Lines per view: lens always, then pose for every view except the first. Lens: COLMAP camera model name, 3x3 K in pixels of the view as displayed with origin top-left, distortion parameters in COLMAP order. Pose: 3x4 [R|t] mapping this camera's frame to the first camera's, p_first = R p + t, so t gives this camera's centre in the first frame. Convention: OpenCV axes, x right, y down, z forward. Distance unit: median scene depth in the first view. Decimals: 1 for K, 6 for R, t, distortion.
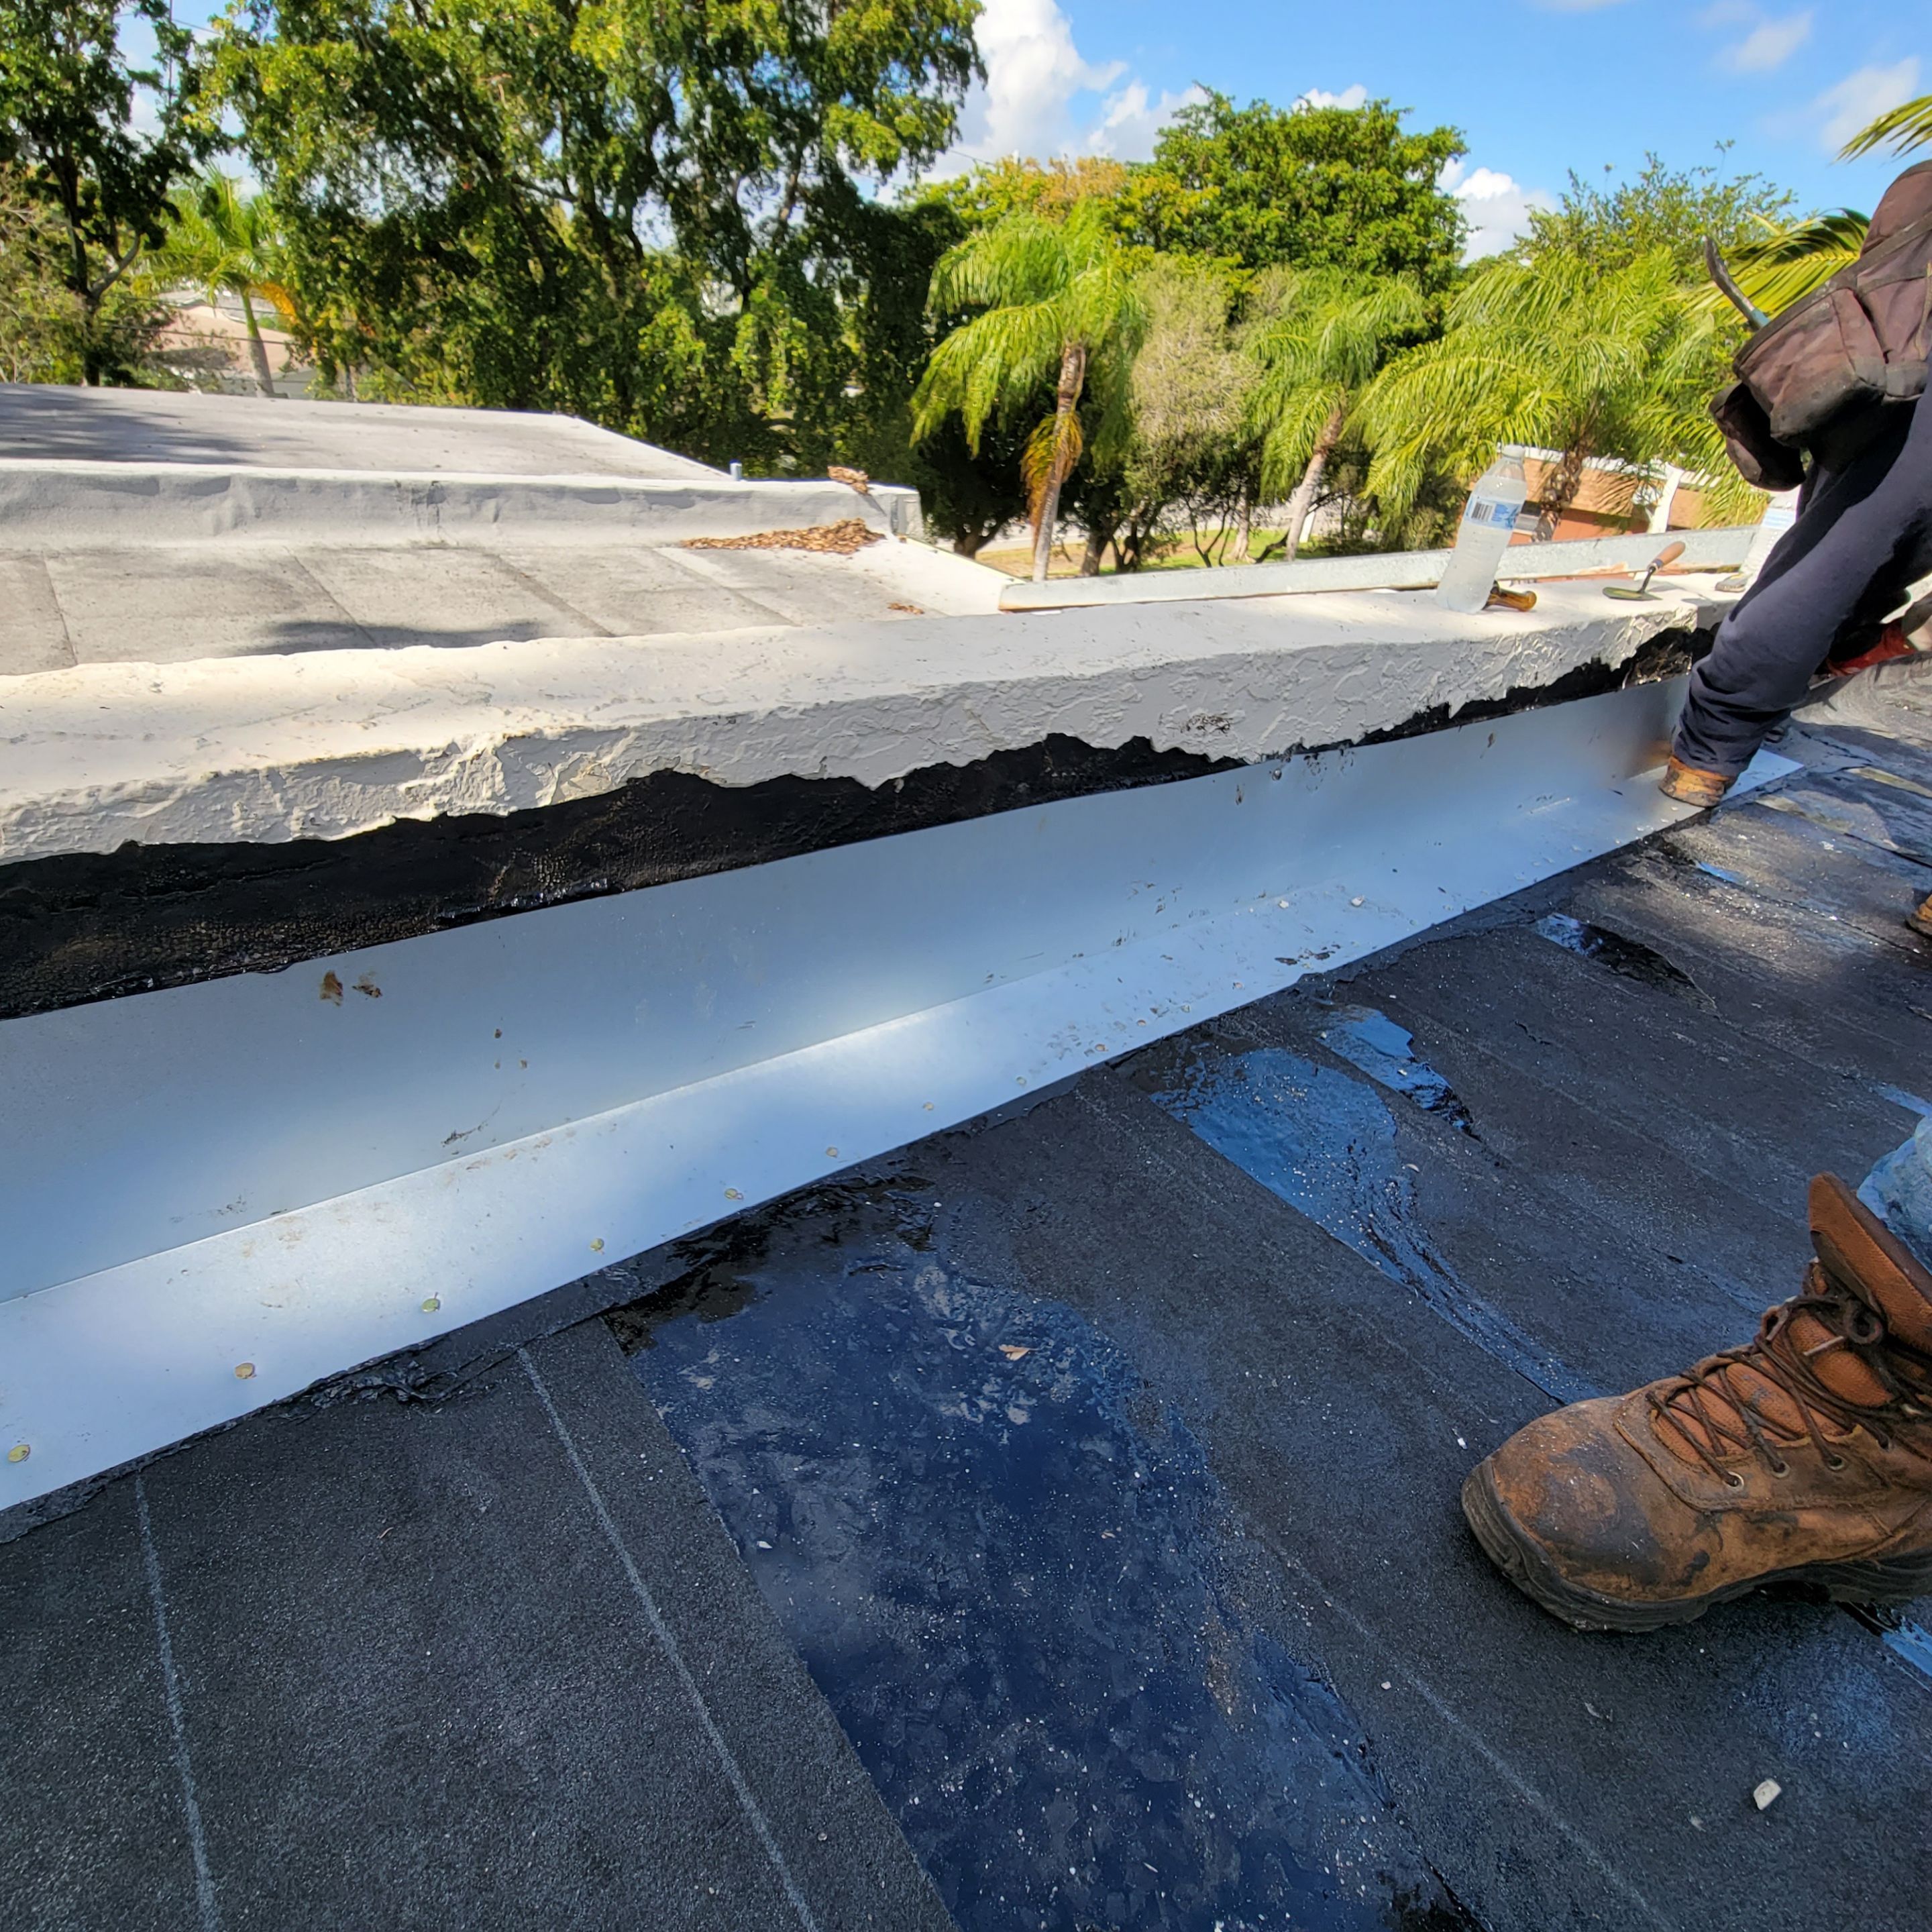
lens RADIAL K [[1045.6, 0, 965.9], [0, 1045.6, 966.6], [0, 0, 1]] dist [-0.003602, 0.000761]
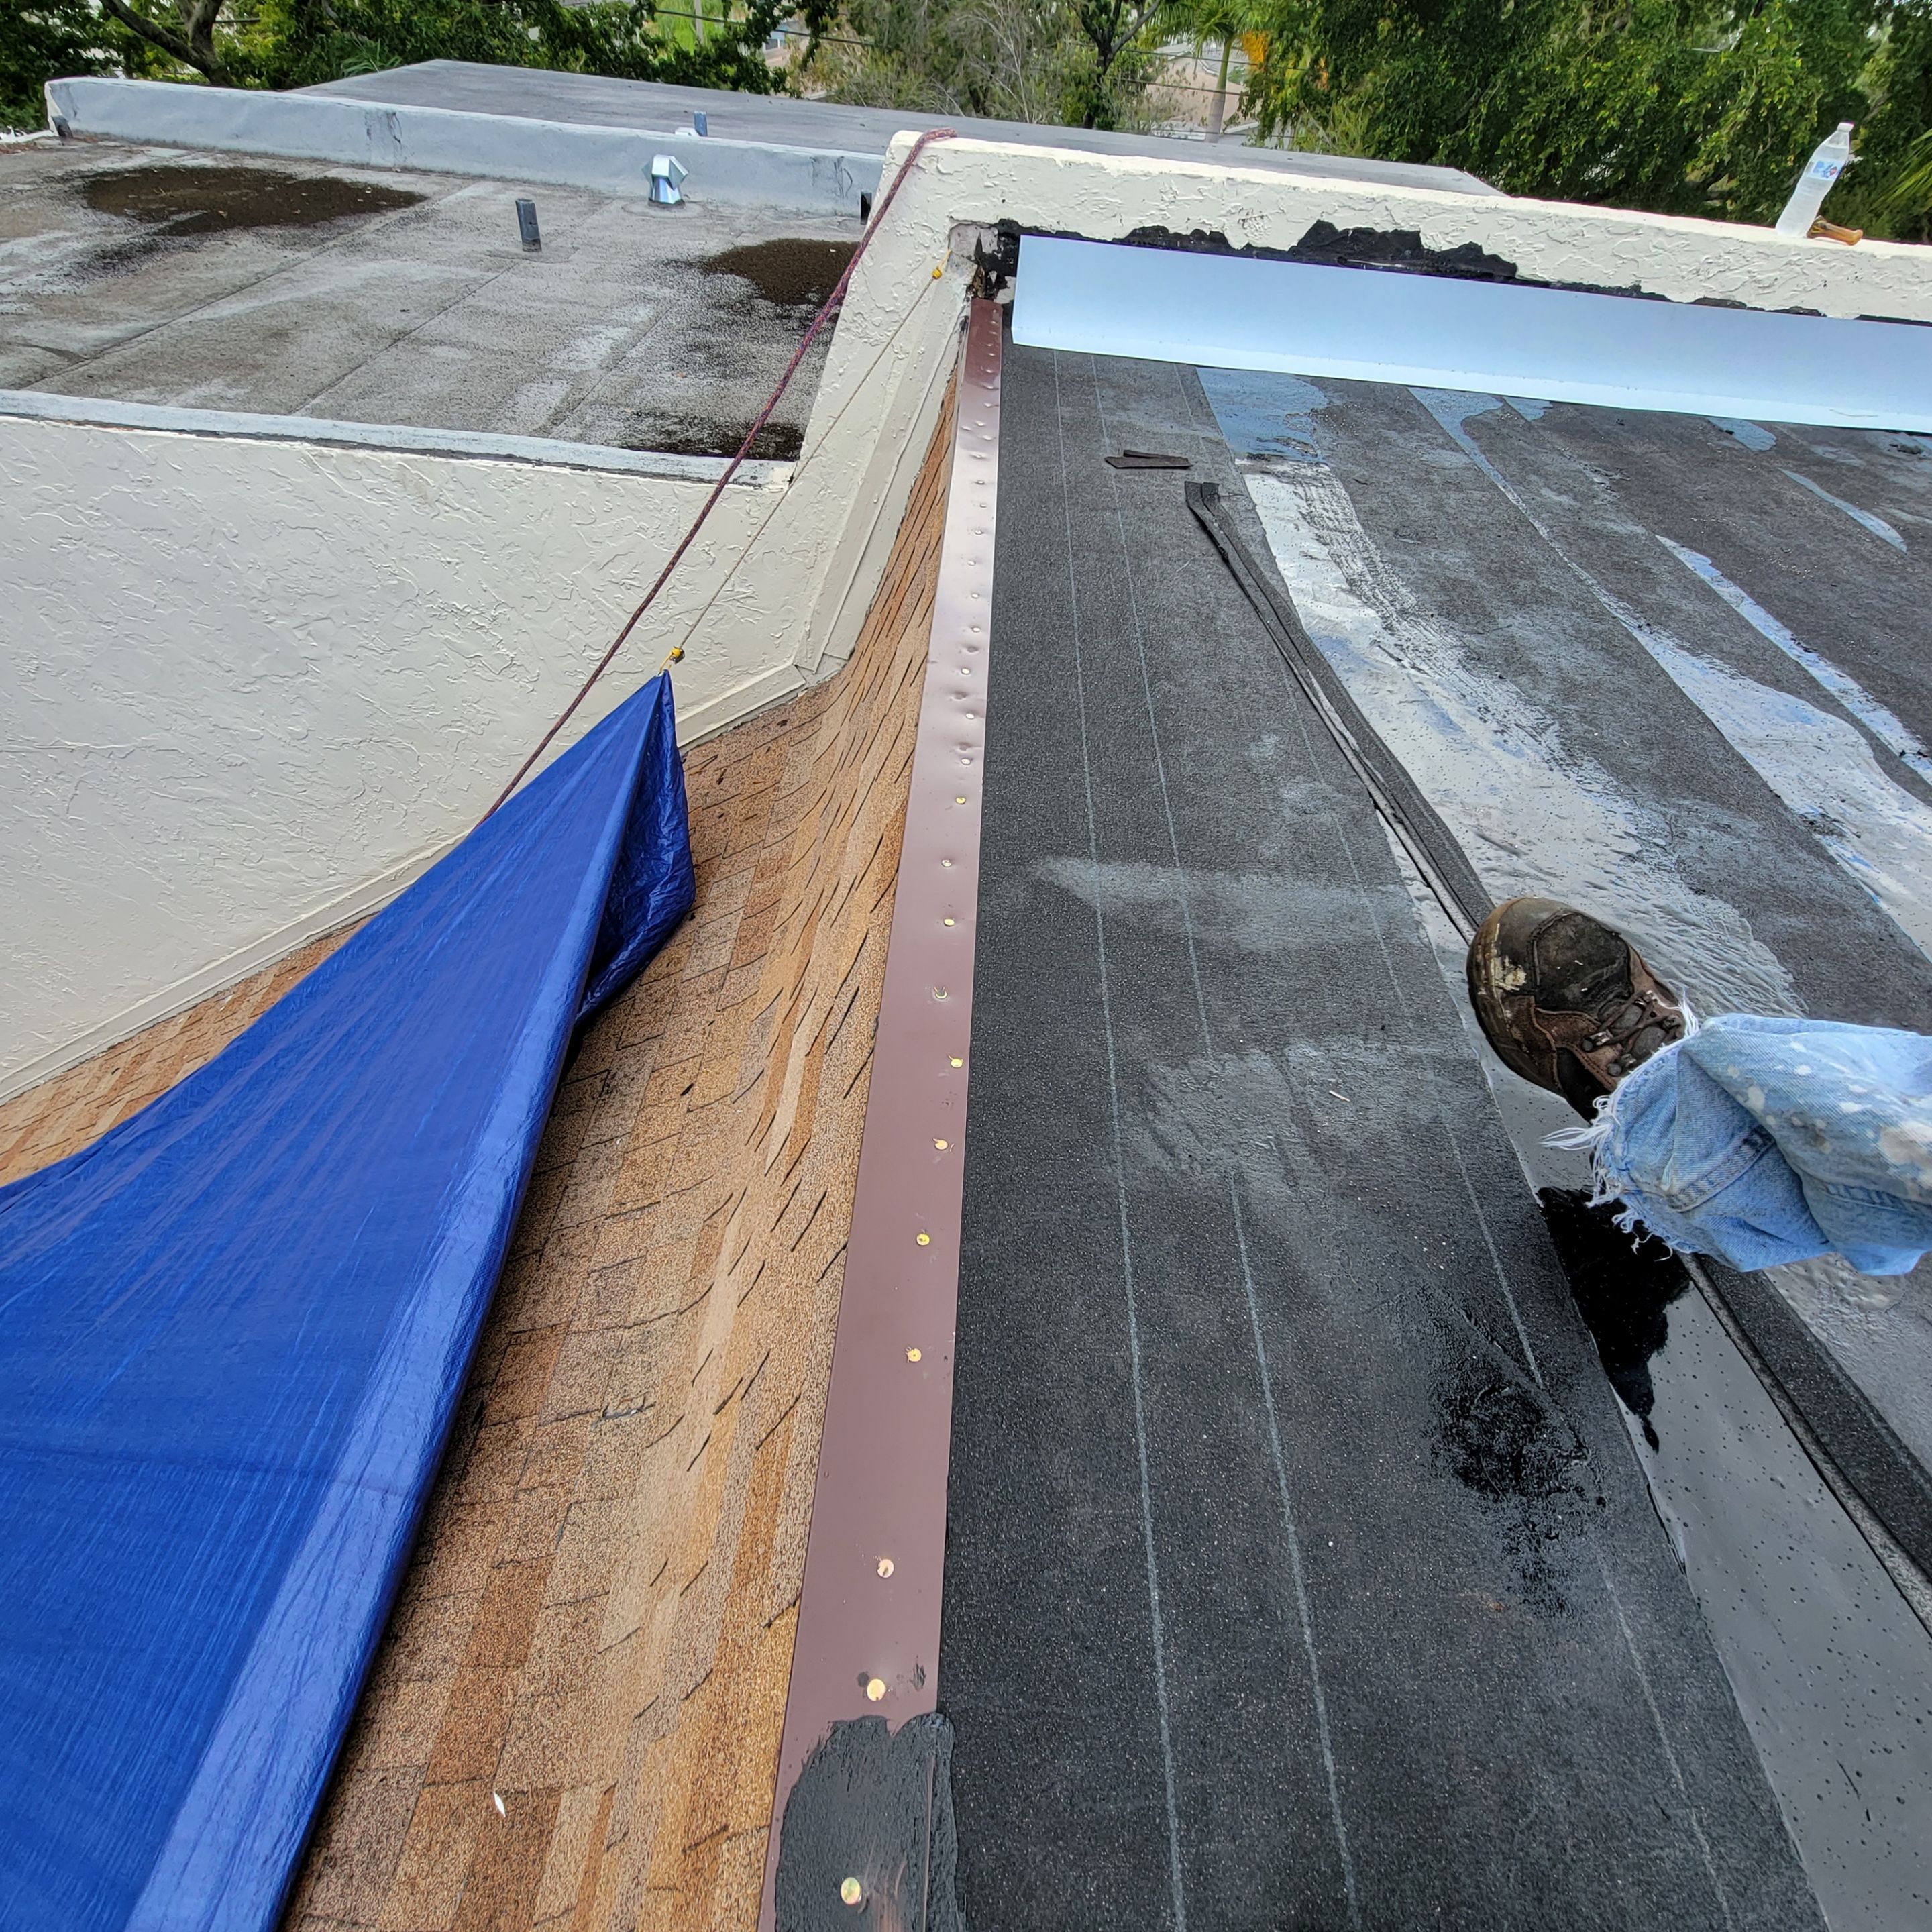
lens RADIAL K [[1045.6, 0, 962.5], [0, 1045.6, 960.4], [0, 0, 1]] dist [-0.003602, 0.000761]
pose [[0.754798, 0.412769, -0.509806, 0.236038], [-0.330893, 0.910657, 0.247414, 0.214137], [0.566383, -0.018057, 0.823944, -0.330274]]
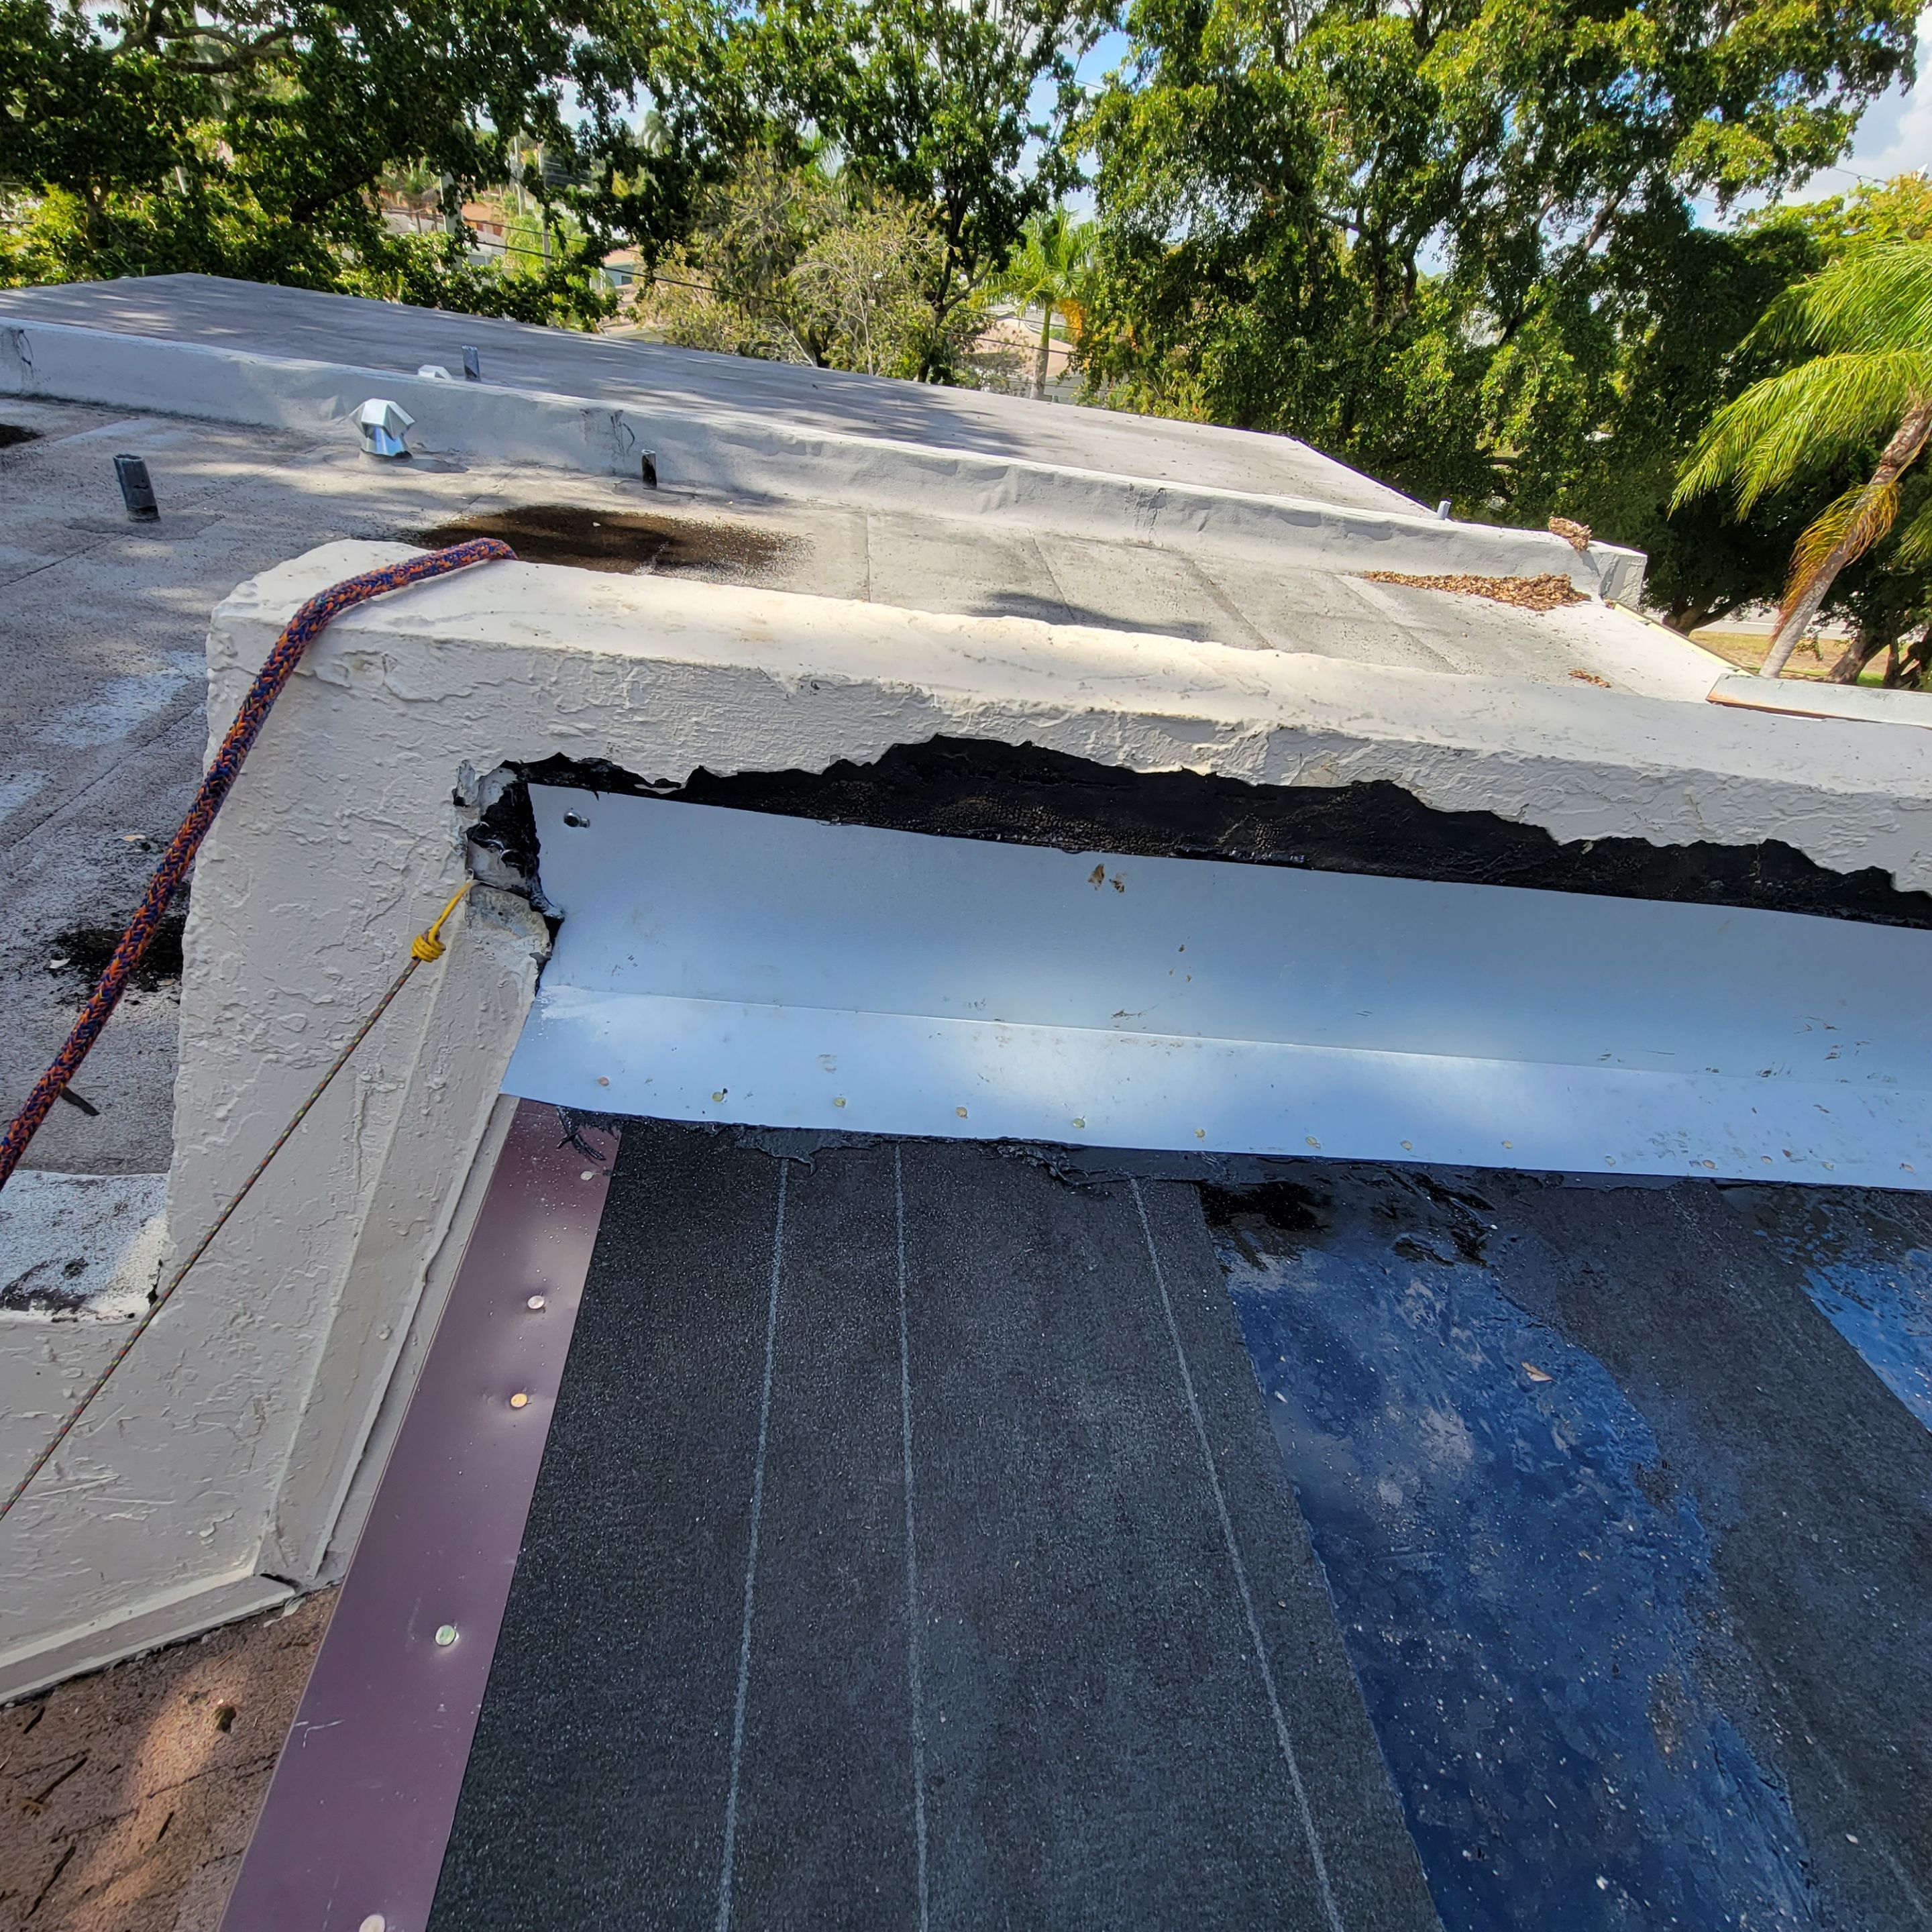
lens RADIAL K [[1045.6, 0, 963.6], [0, 1045.6, 969.0], [0, 0, 1]] dist [-0.003602, 0.000761]
pose [[0.829593, 0.315995, -0.460350, -0.010463], [-0.322455, 0.944208, 0.067035, 0.012334], [0.455849, 0.092831, 0.885203, -0.034194]]
